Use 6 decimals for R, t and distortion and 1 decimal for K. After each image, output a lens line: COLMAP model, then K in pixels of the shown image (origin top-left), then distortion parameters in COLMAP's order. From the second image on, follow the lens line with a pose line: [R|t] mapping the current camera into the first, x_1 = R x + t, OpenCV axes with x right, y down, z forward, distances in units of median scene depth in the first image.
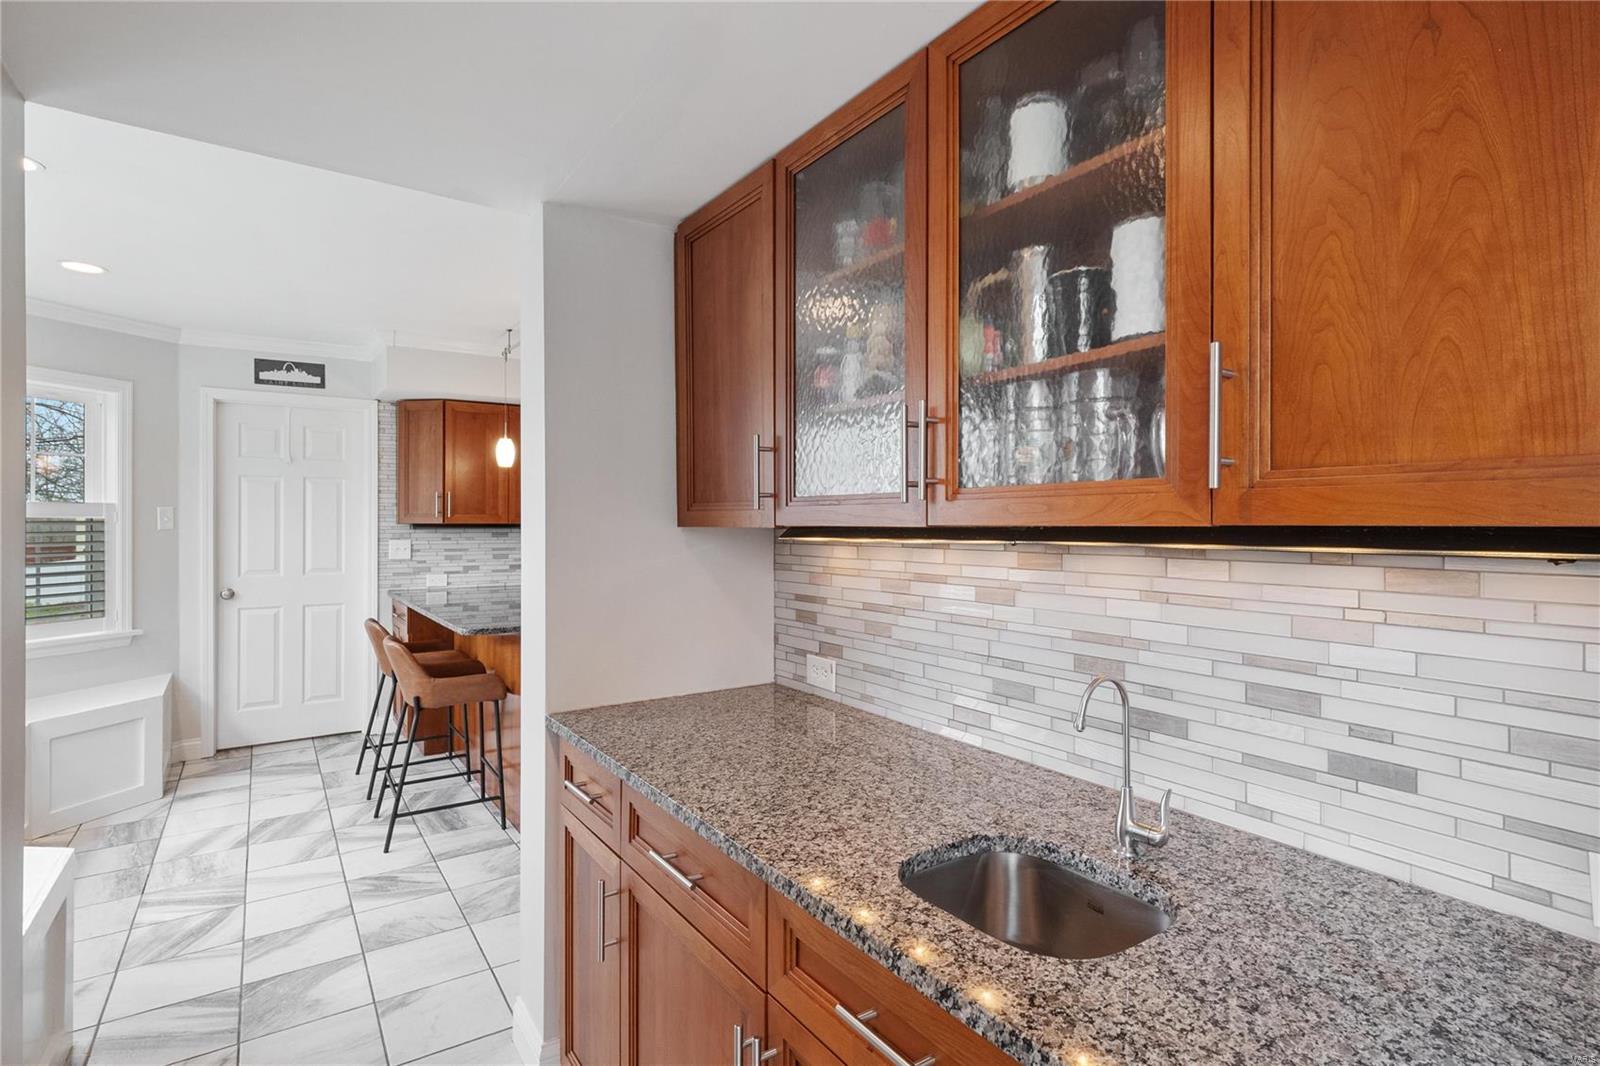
lens RADIAL K [[805.8, 0, 796.9], [0, 805.8, 524.2], [0, 0, 1]] dist [0.017287, -0.016673]
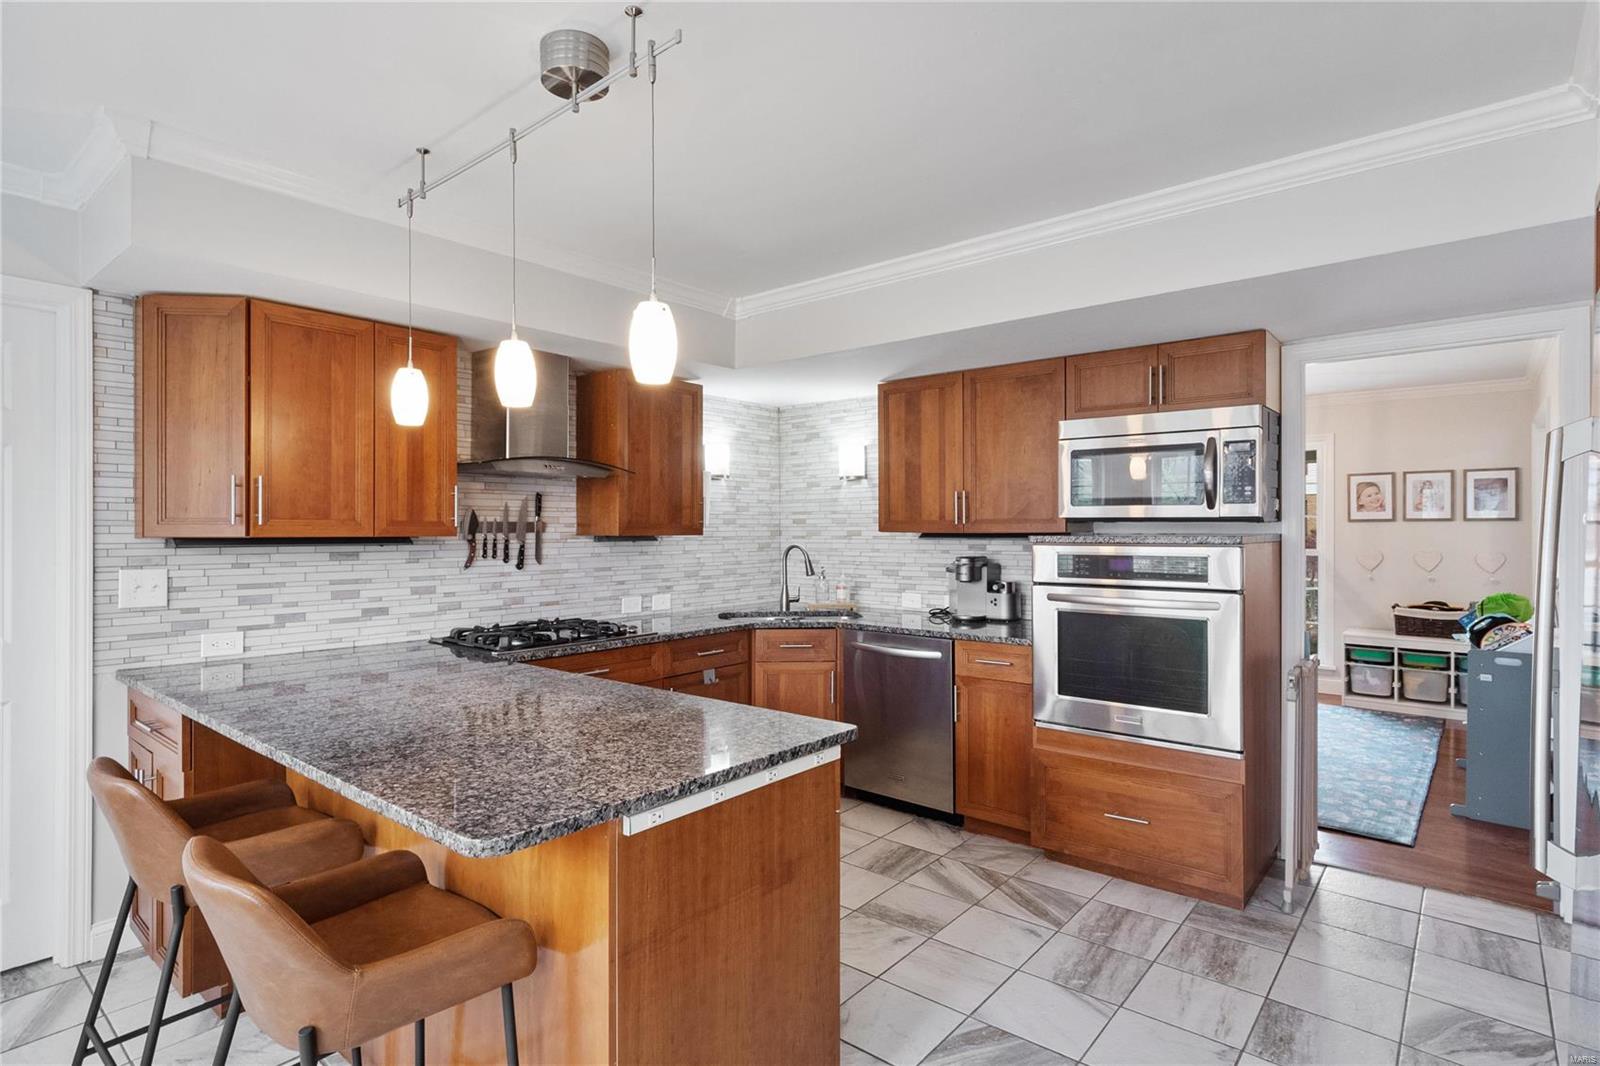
lens RADIAL K [[809.5, 0, 799.8], [0, 809.5, 528.1], [0, 0, 1]] dist [0.020633, -0.018005]
pose [[0.958669, -0.000539, 0.284524, -0.241438], [0.001793, 0.999990, -0.004146, -0.003806], [-0.284519, 0.004485, 0.958660, 0.392280]]
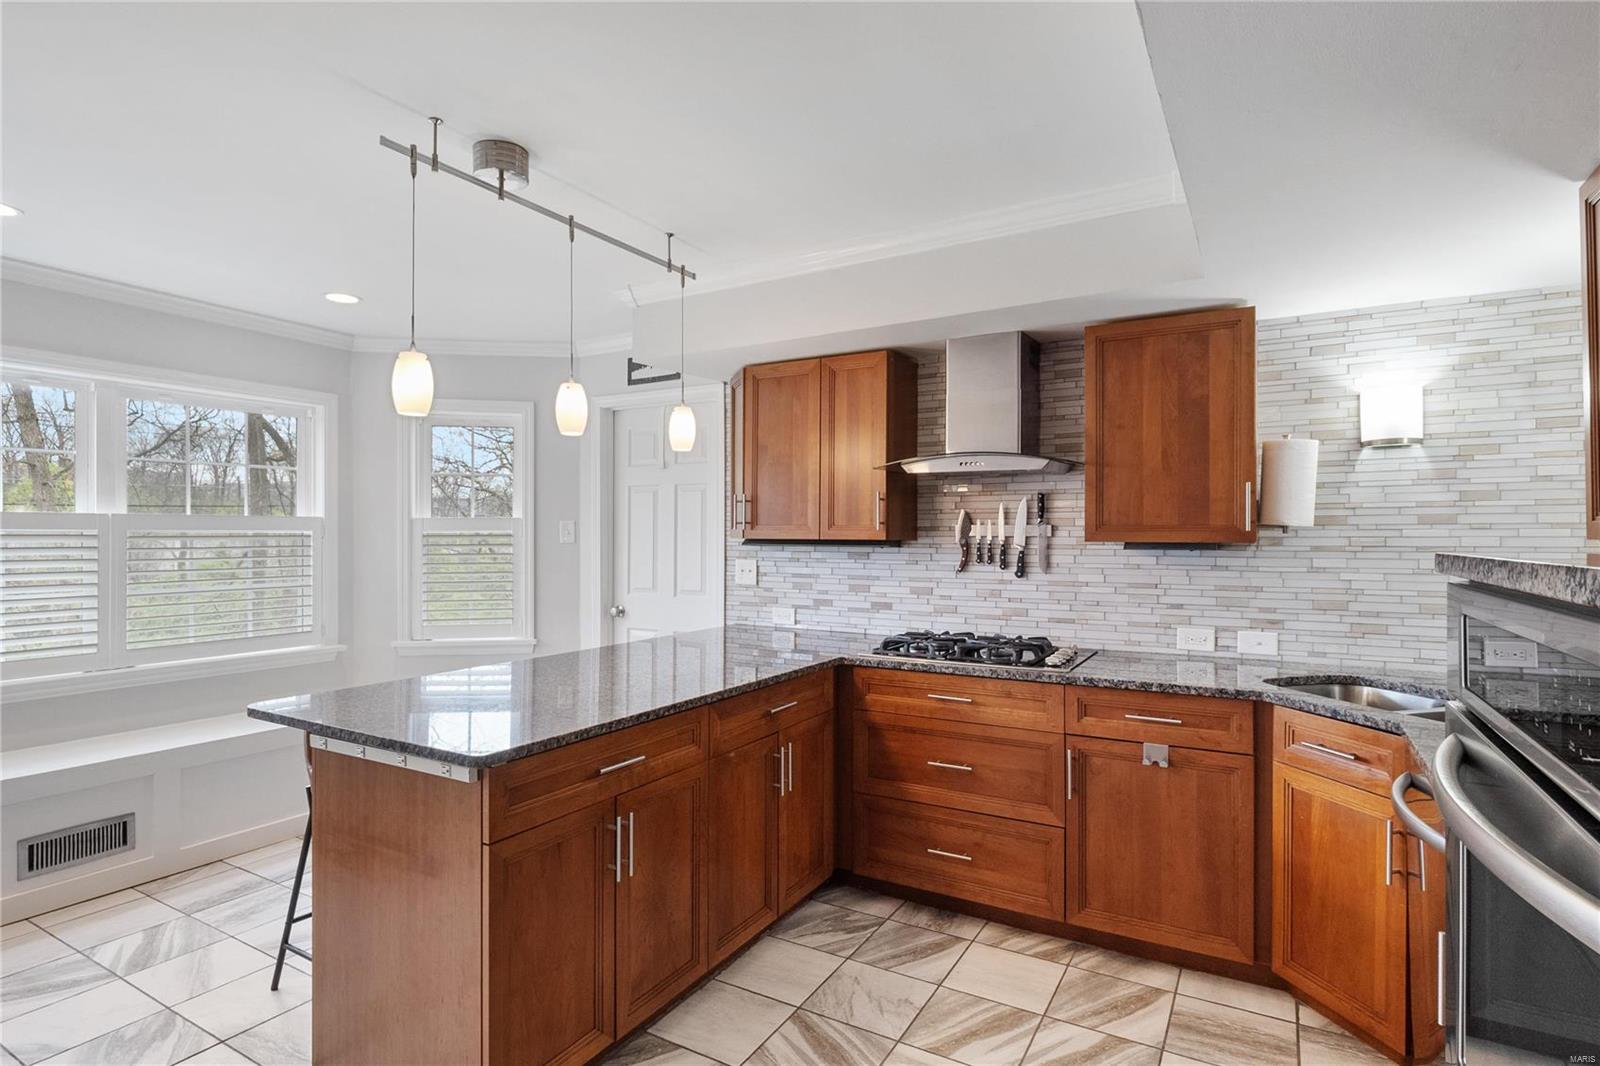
lens RADIAL K [[819.8, 0, 795.3], [0, 819.8, 529.2], [0, 0, 1]] dist [0.002179, -0.011572]
pose [[0.437619, -0.004722, -0.899148, 0.233513], [-0.003097, 0.999972, -0.006759, -0.004304], [0.899155, 0.005743, 0.437592, 0.705457]]
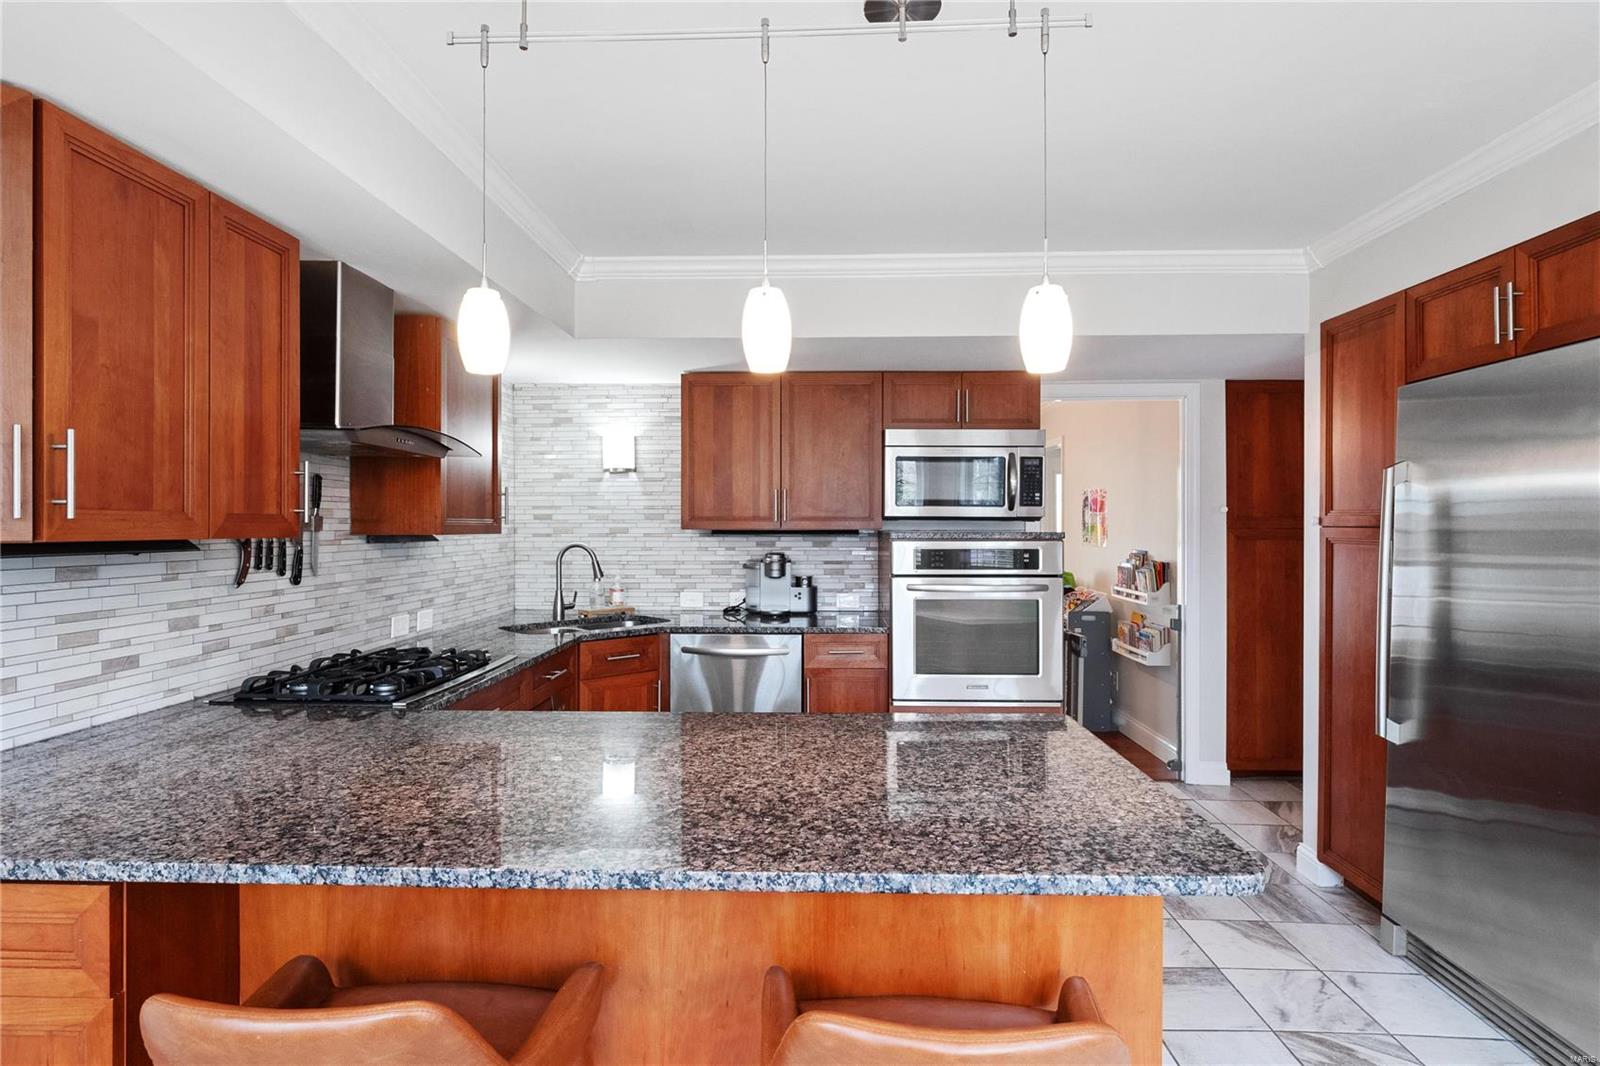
lens RADIAL K [[805.8, 0, 796.9], [0, 805.8, 524.2], [0, 0, 1]] dist [0.017287, -0.016673]
pose [[0.582031, 0.001034, 0.813166, -0.499165], [0.001750, 0.999995, -0.002524, -0.005734], [-0.813165, 0.002892, 0.582027, 0.613792]]
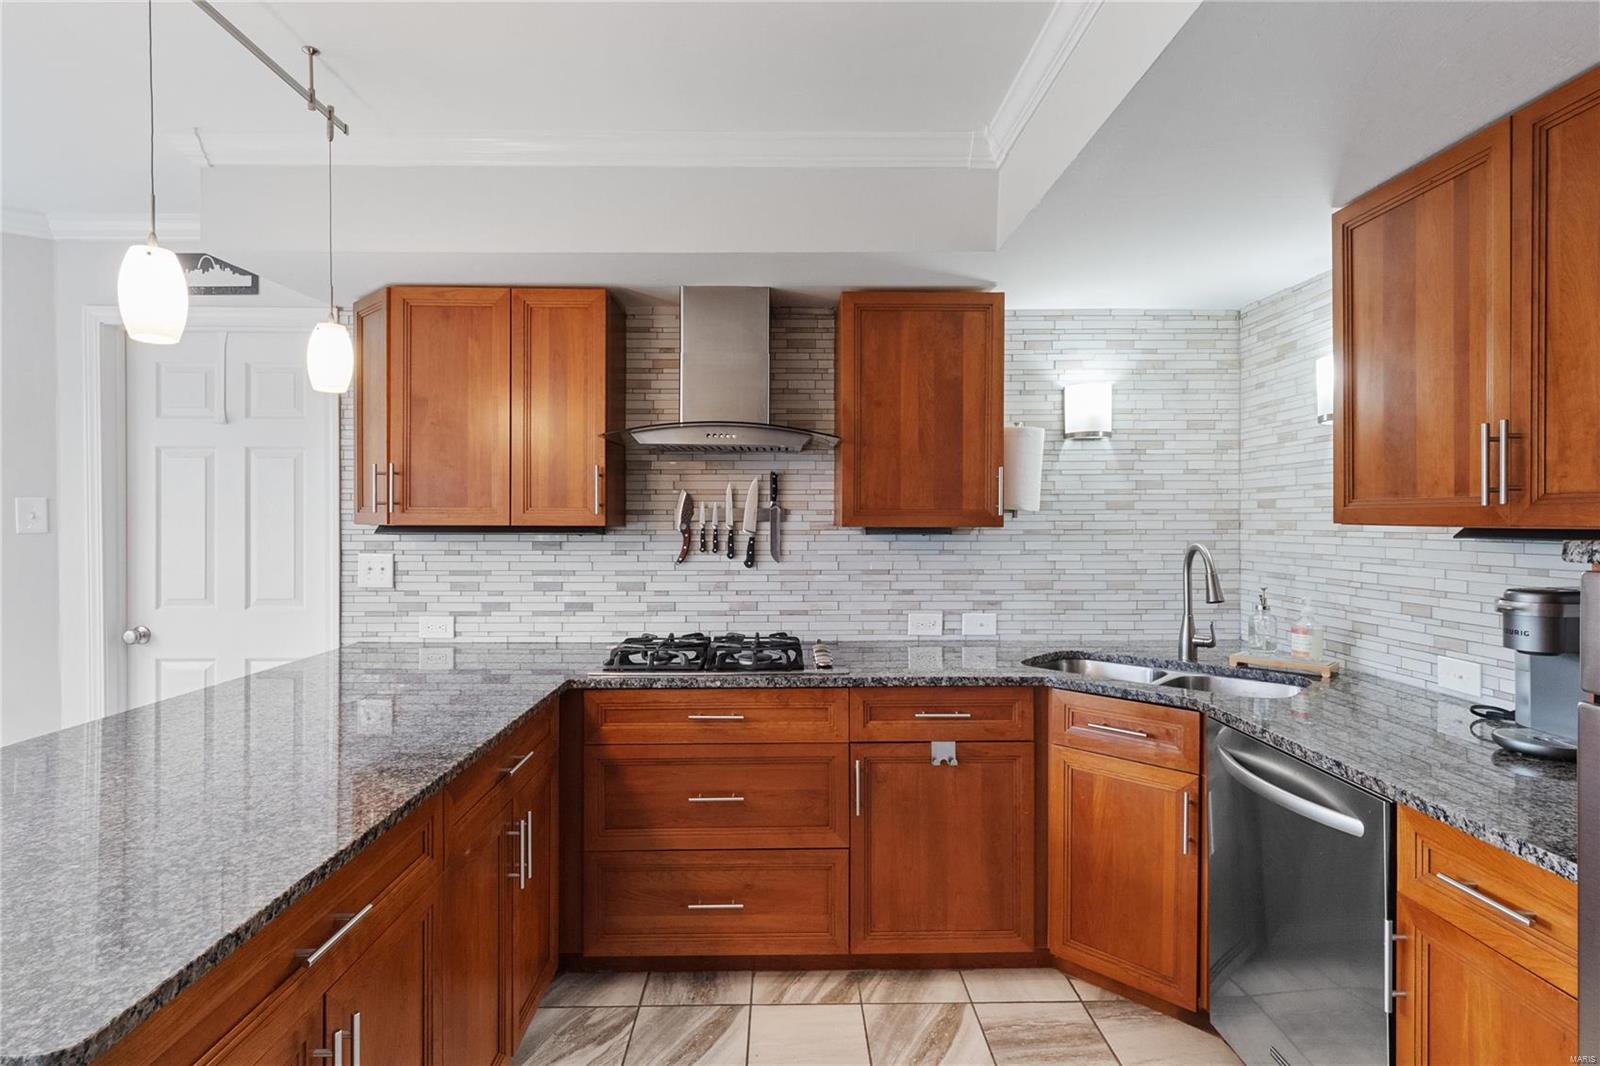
lens RADIAL K [[805.8, 0, 796.9], [0, 805.8, 524.2], [0, 0, 1]] dist [0.017287, -0.016673]
pose [[0.843005, 0.004934, -0.537884, 0.061280], [-0.001834, 0.999978, 0.006299, -0.004994], [0.537903, -0.004323, 0.842996, 0.687244]]
